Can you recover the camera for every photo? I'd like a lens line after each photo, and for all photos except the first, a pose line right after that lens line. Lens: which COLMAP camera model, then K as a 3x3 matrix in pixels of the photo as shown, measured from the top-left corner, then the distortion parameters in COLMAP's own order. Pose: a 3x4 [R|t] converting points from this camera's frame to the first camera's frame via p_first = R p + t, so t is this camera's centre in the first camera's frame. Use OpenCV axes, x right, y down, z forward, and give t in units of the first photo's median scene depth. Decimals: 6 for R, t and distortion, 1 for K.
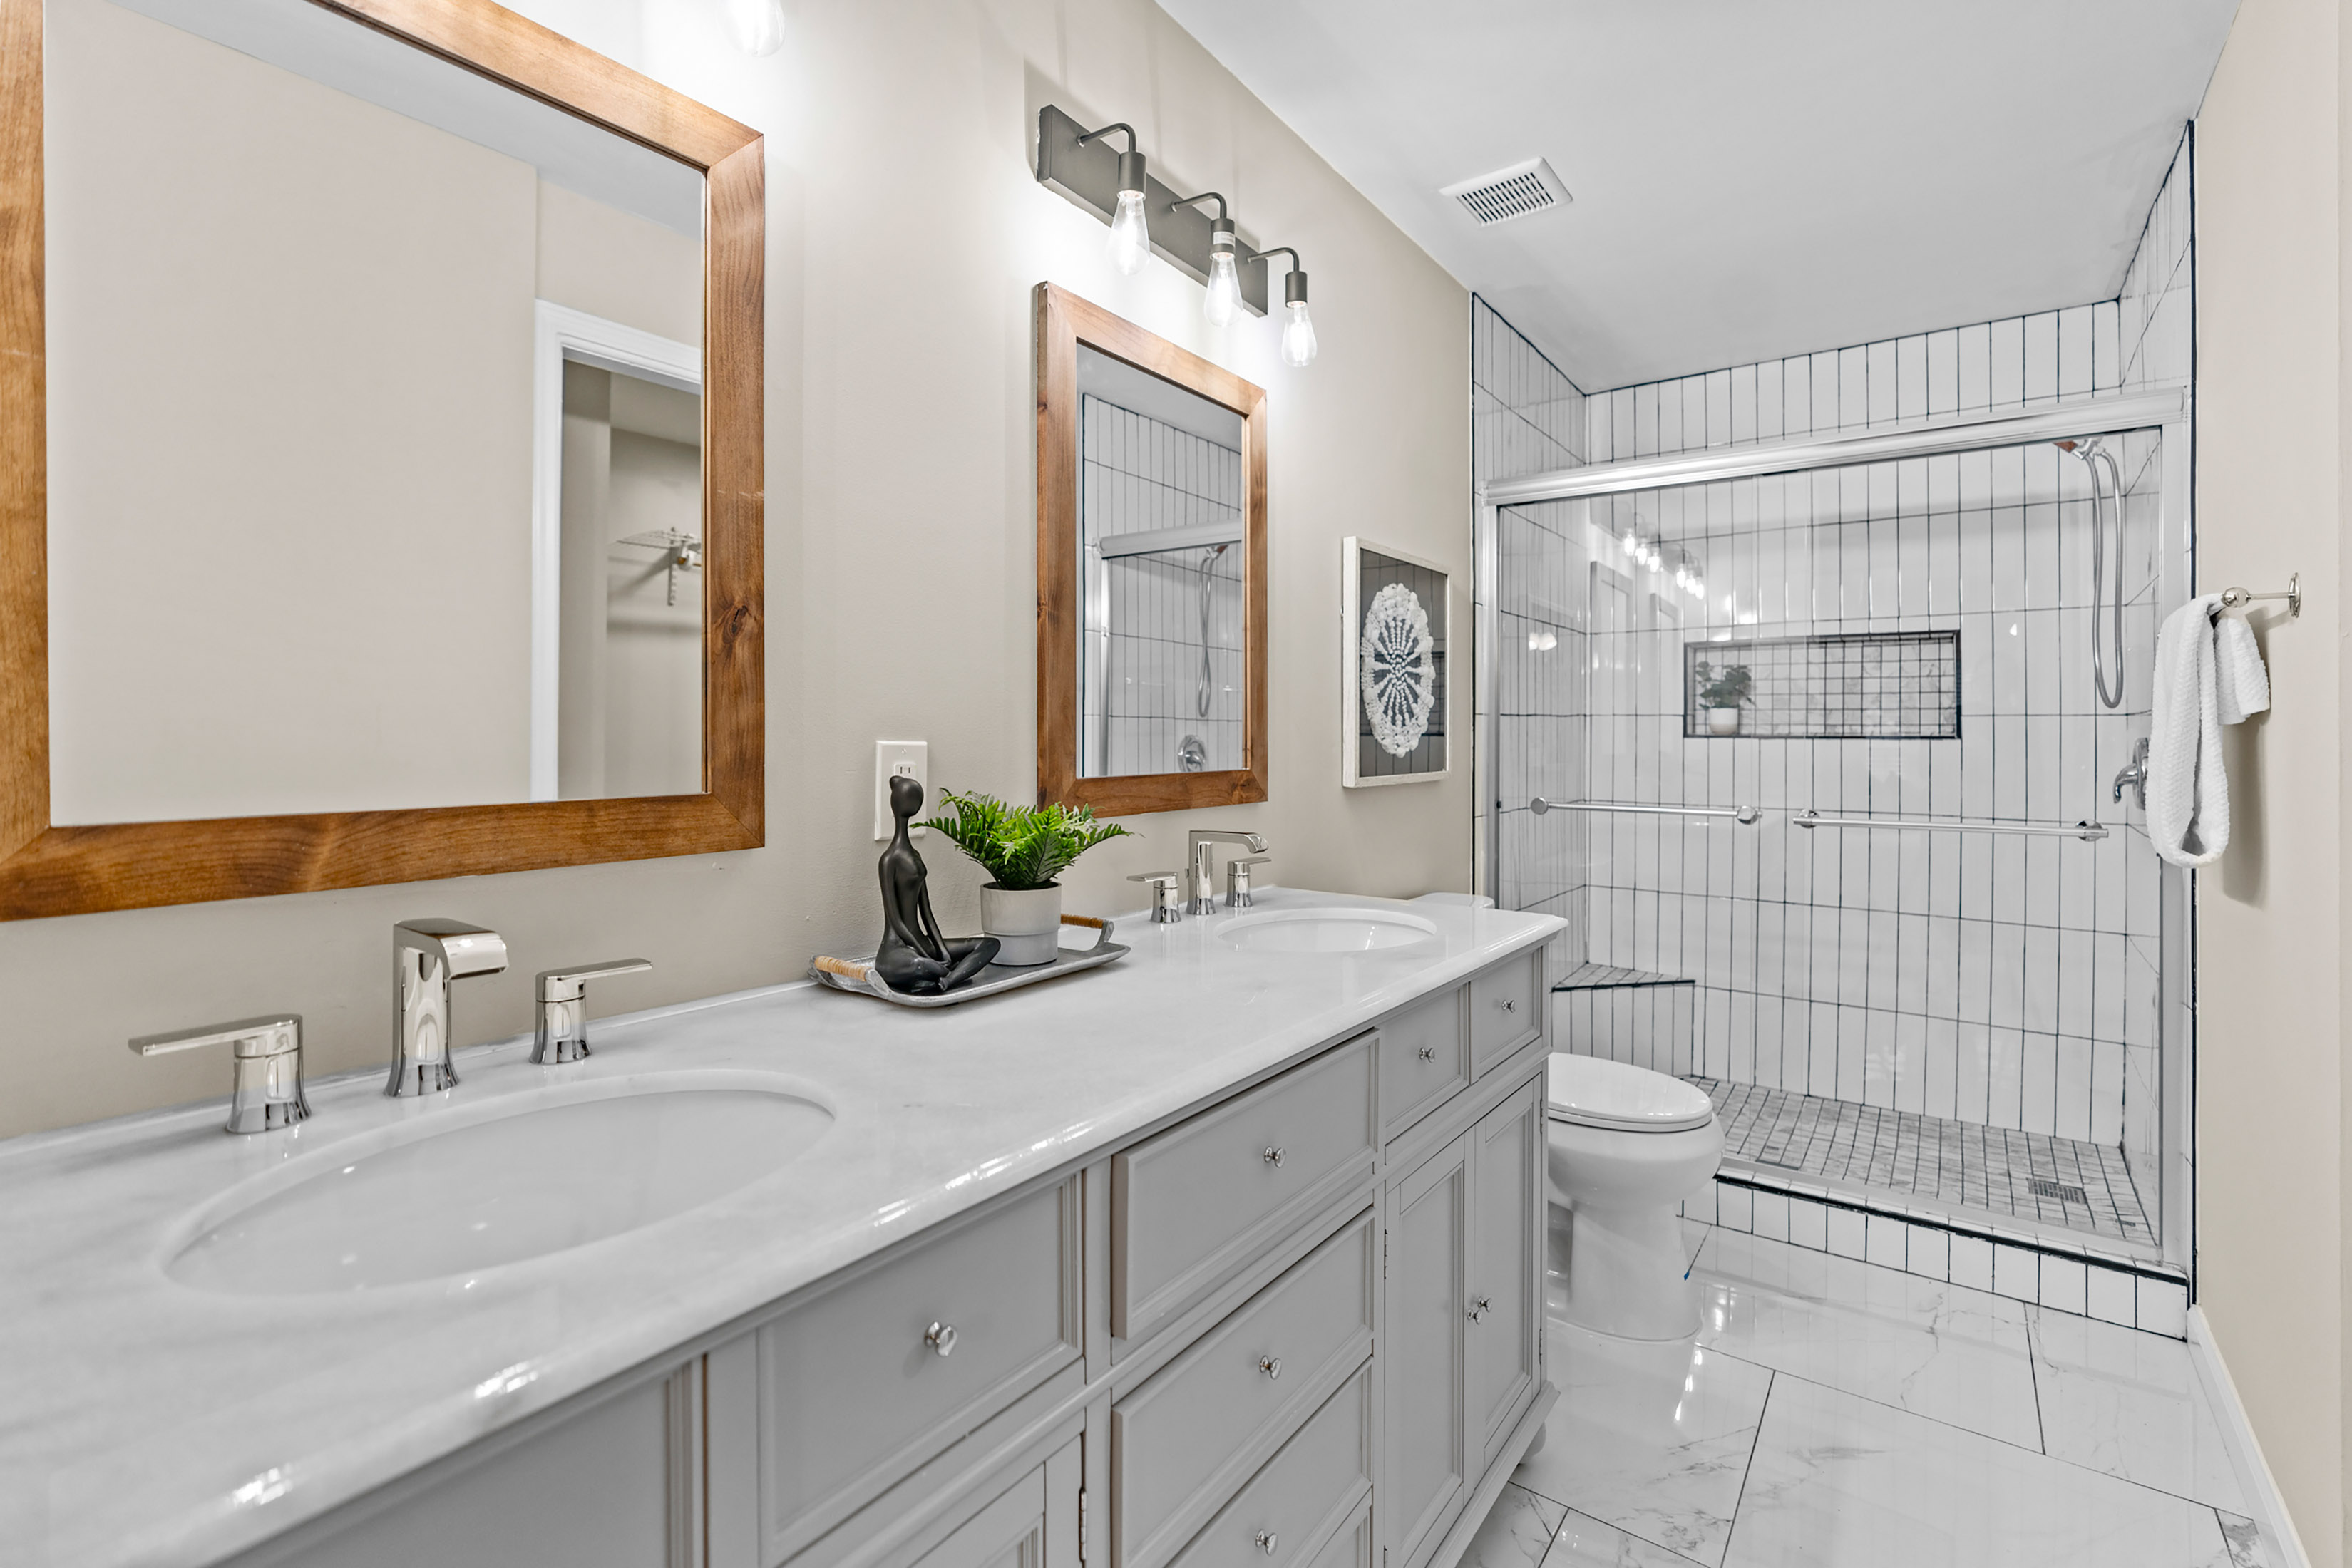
lens RADIAL K [[1057.4, 0, 1181.1], [0, 1057.4, 744.5], [0, 0, 1]] dist [-0.003908, 0.000770]
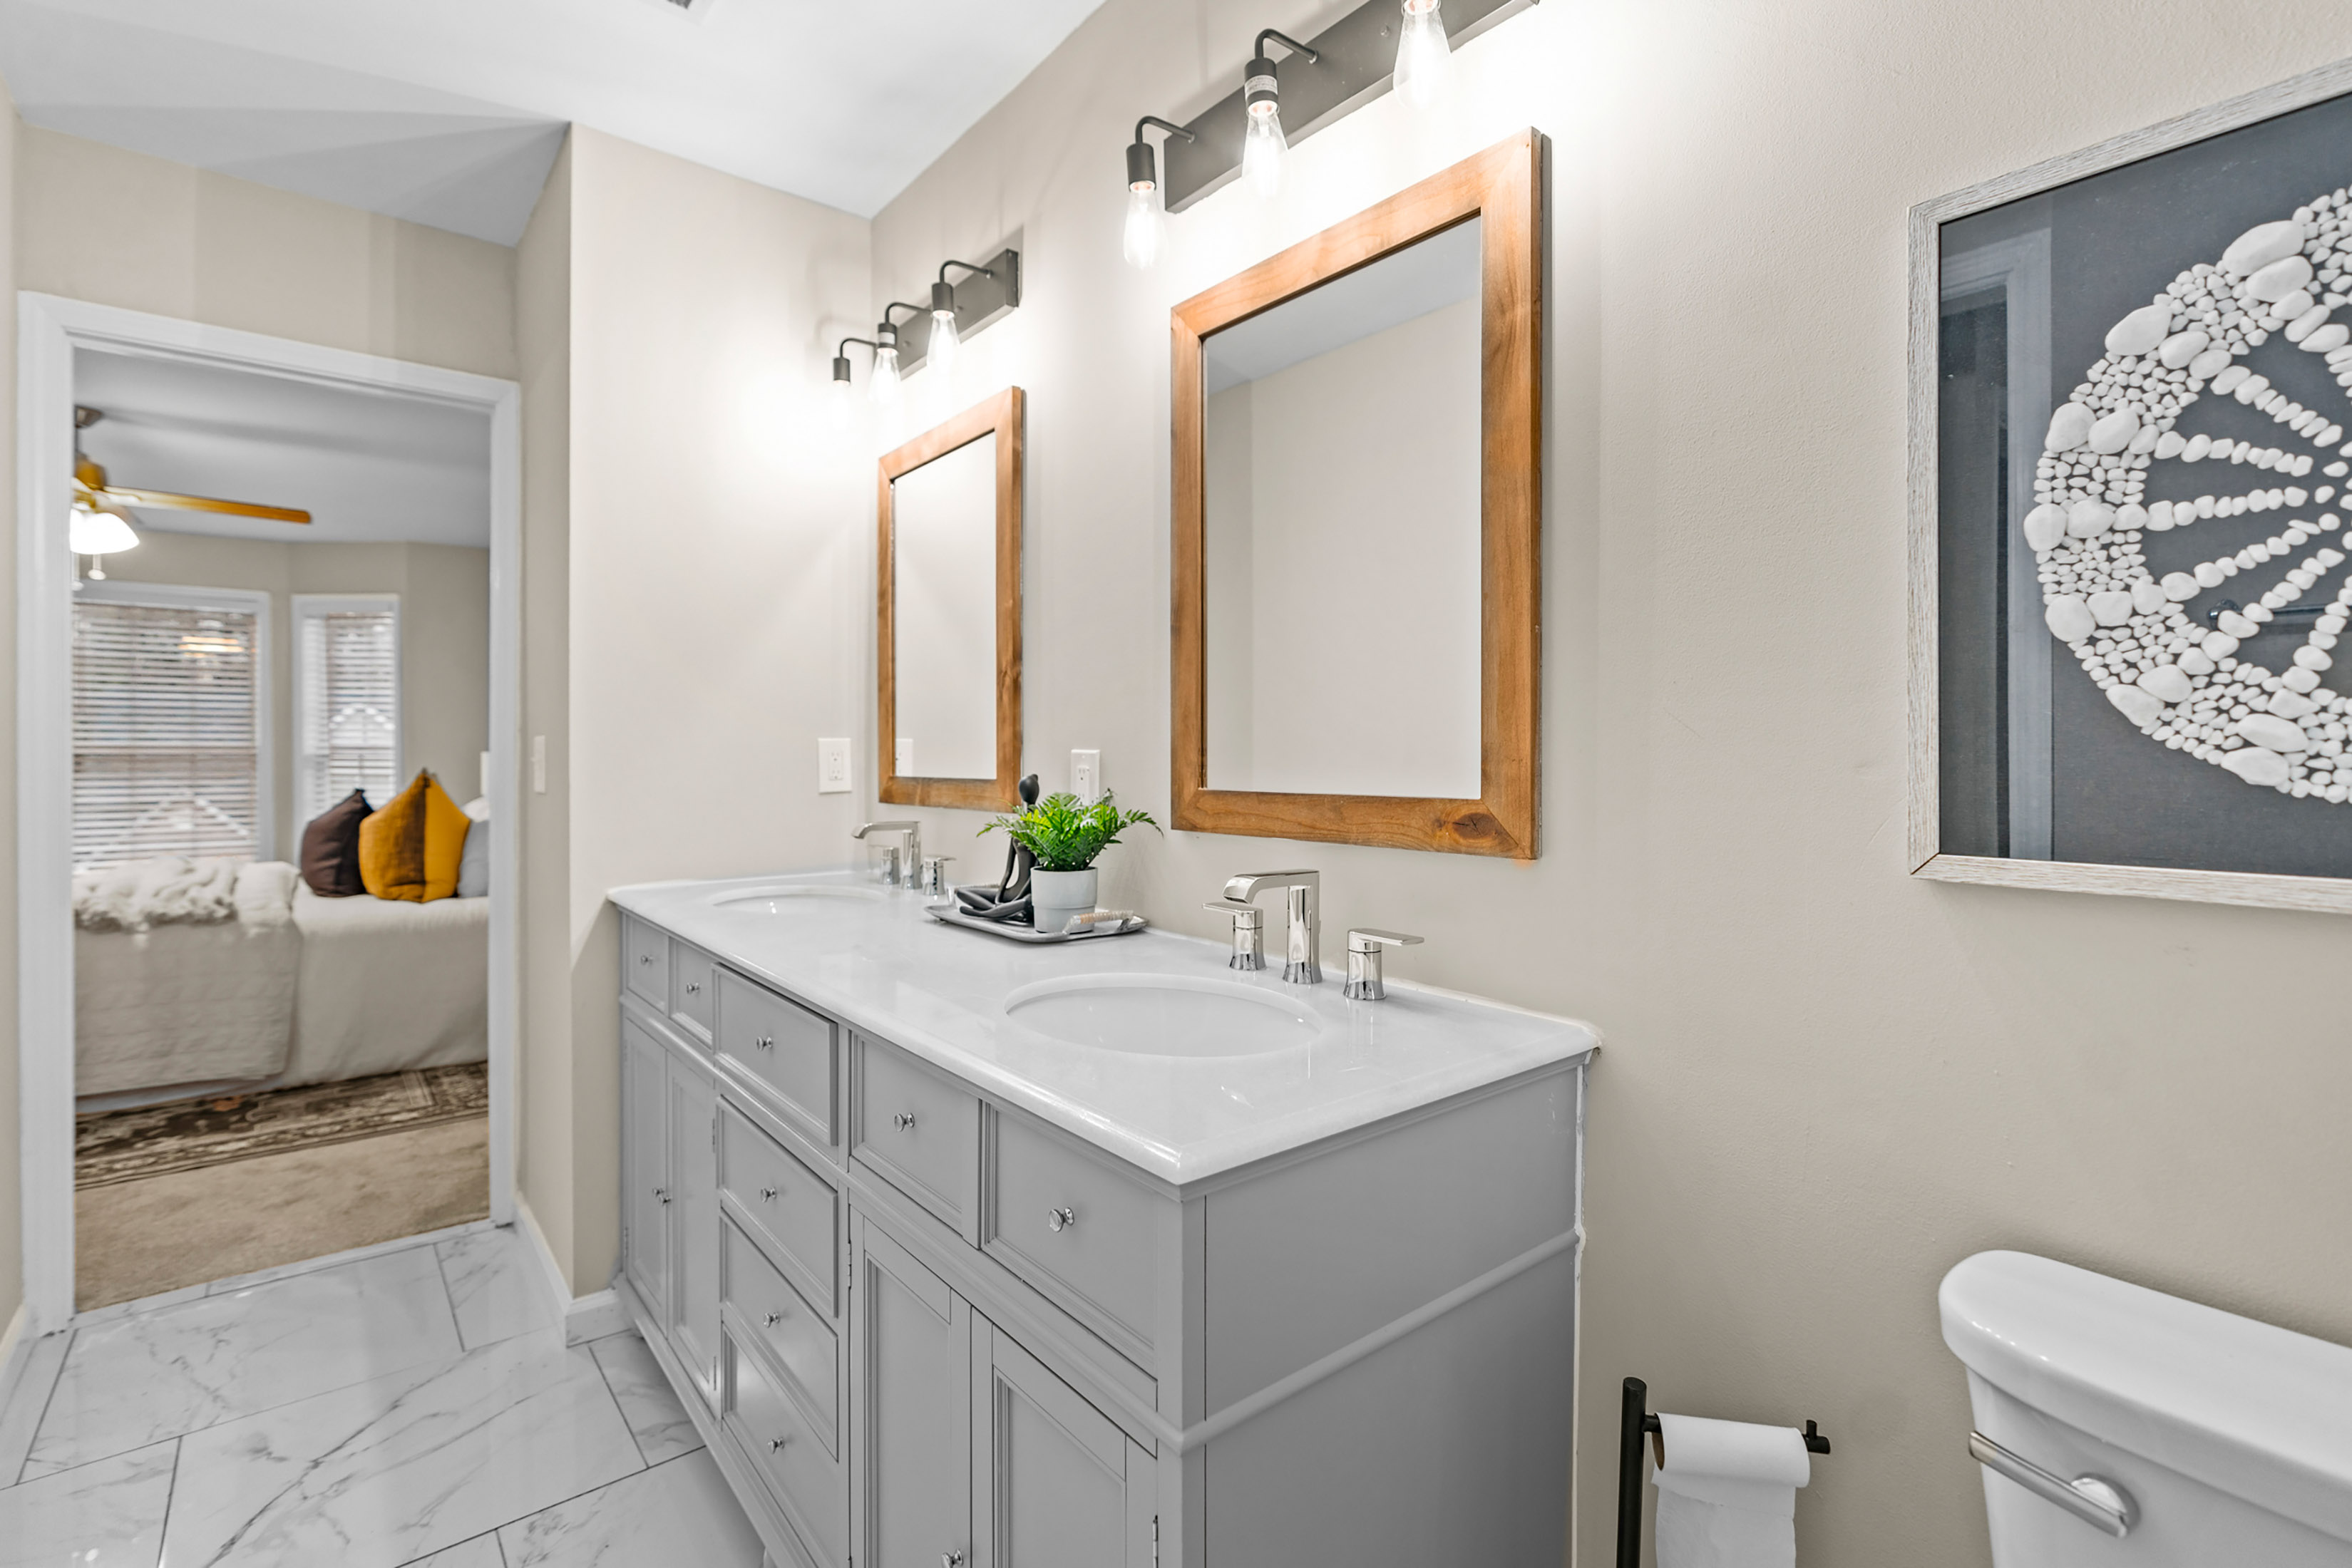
lens RADIAL K [[1097.8, 0, 1170.2], [0, 1097.8, 756.5], [0, 0, 1]] dist [-0.048950, 0.000331]
pose [[-0.271047, -0.005153, -0.962552, 1.182091], [-0.016430, 0.999865, -0.000726, 0.005486], [0.962426, 0.015618, -0.271095, 1.692455]]
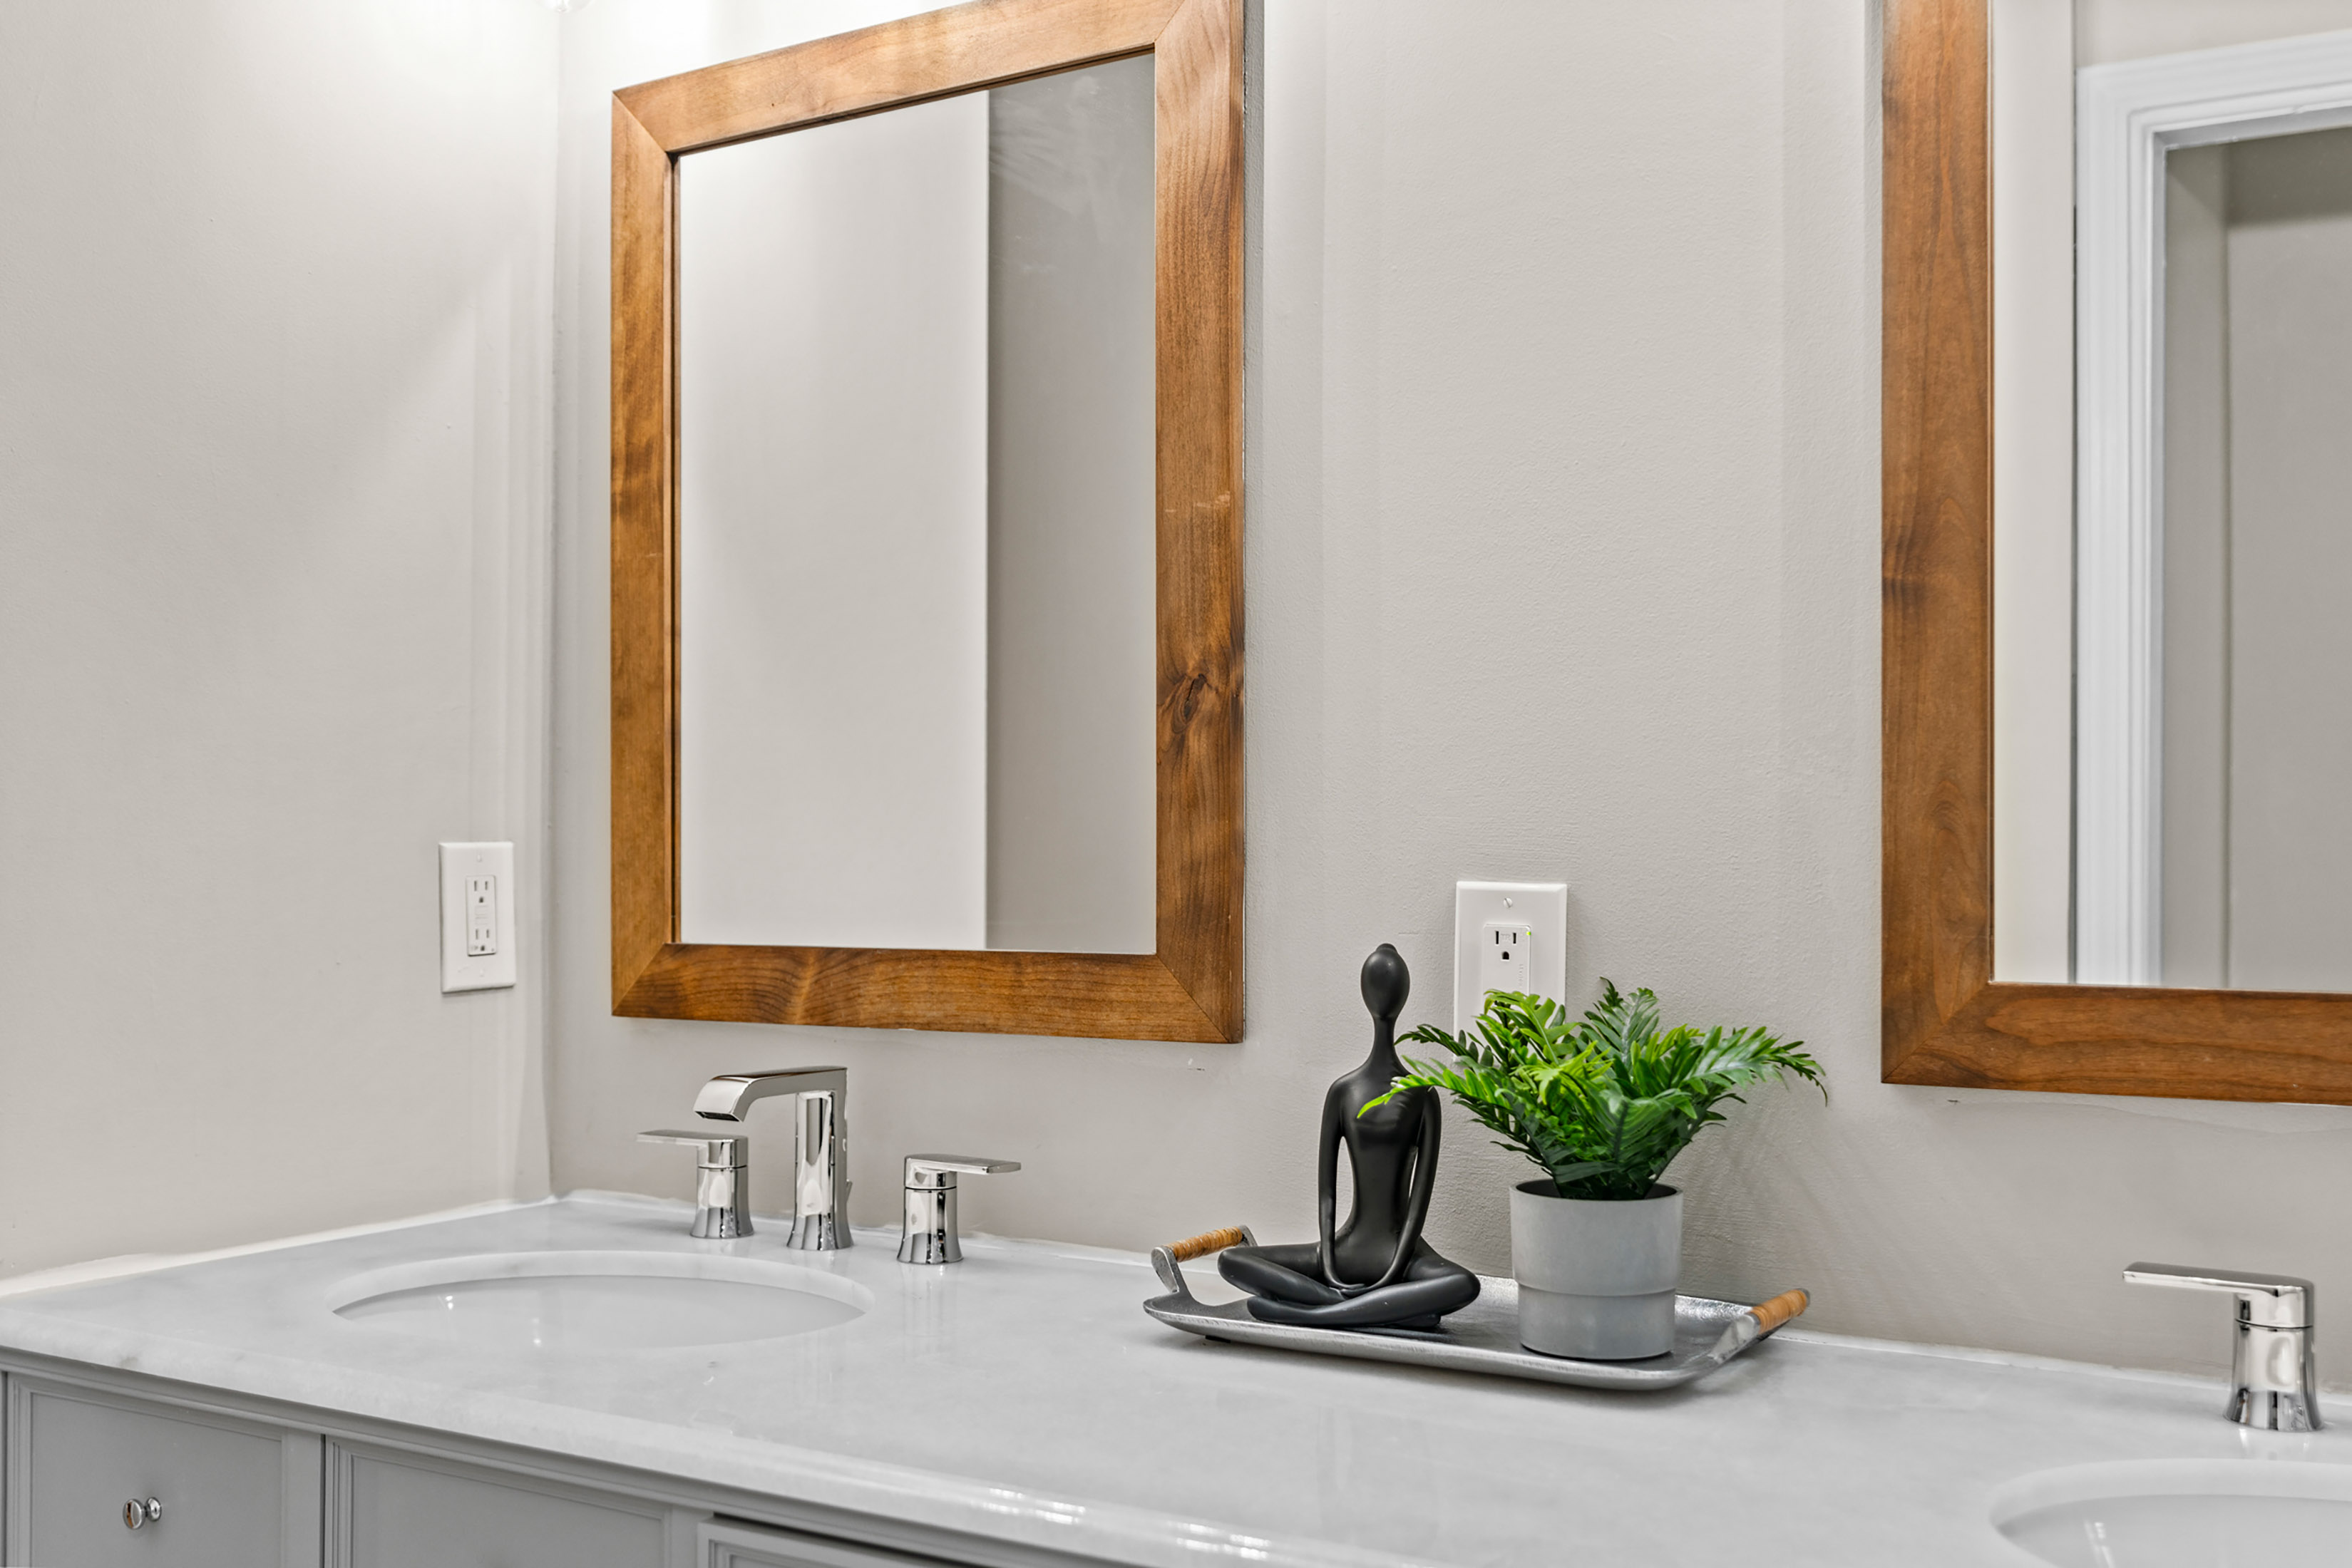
lens RADIAL K [[1511.6, 0, 1176.0], [0, 1511.6, 901.5], [0, 0, 1]] dist [-0.003460, -0.001309]
pose [[0.237554, 0.007935, -0.971342, 0.509597], [-0.019555, 0.999803, 0.003385, 0.008174], [0.971178, 0.018190, 0.237662, 0.775664]]
